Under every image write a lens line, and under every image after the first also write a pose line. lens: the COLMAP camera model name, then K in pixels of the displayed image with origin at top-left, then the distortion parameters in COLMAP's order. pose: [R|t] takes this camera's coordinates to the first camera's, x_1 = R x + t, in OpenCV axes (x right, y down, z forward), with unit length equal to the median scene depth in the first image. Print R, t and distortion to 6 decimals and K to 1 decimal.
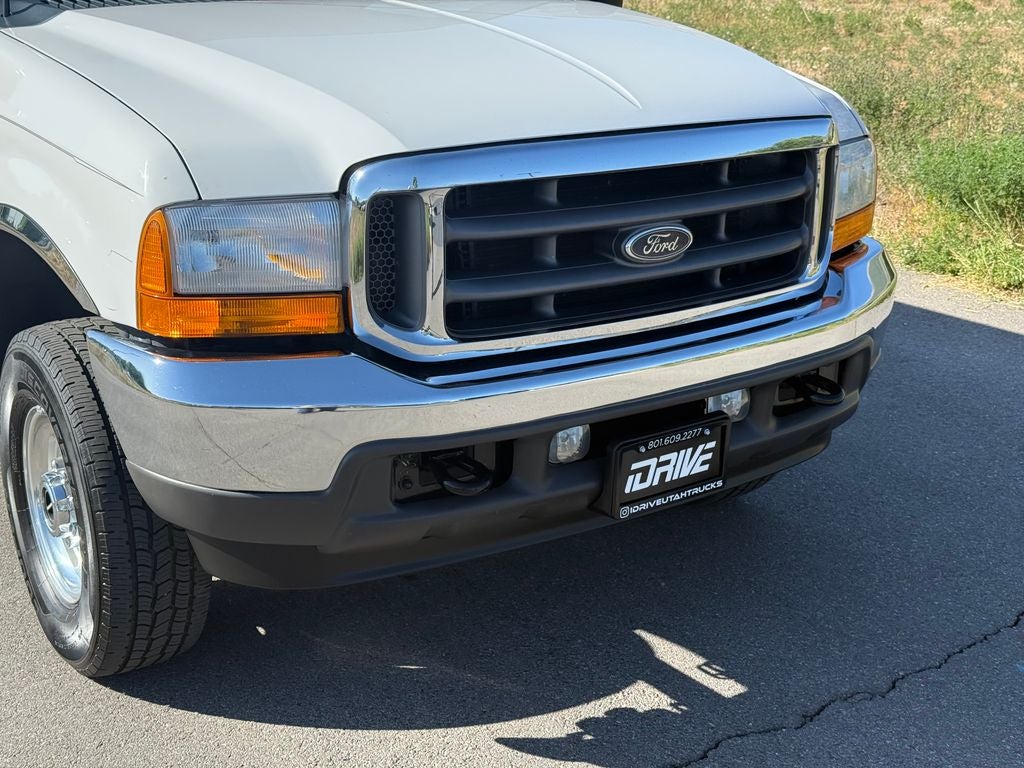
lens RADIAL K [[1435.9, 0, 511.2], [0, 1435.9, 388.9], [0, 0, 1]] dist [0.202557, -0.419775]
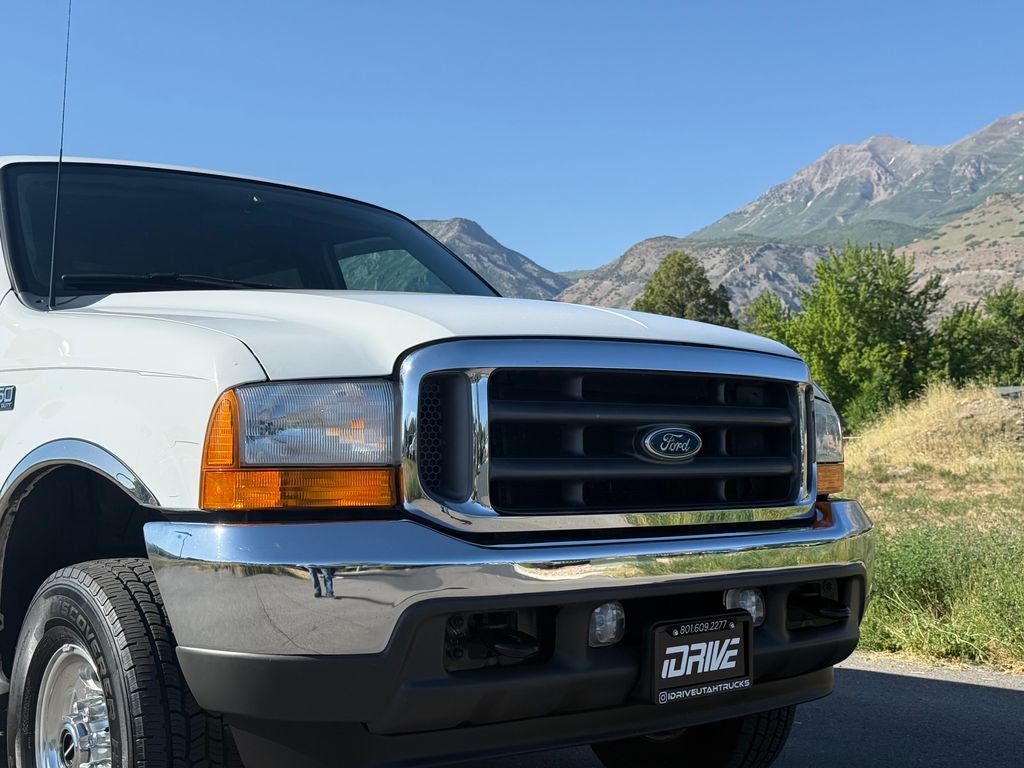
lens RADIAL K [[1435.9, 0, 511.2], [0, 1435.9, 388.9], [0, 0, 1]] dist [0.202557, -0.419775]
pose [[0.996507, -0.019149, 0.081286, -0.106190], [0.046814, 0.934134, -0.353839, 0.237914], [-0.069156, 0.356408, 0.931767, -0.021544]]
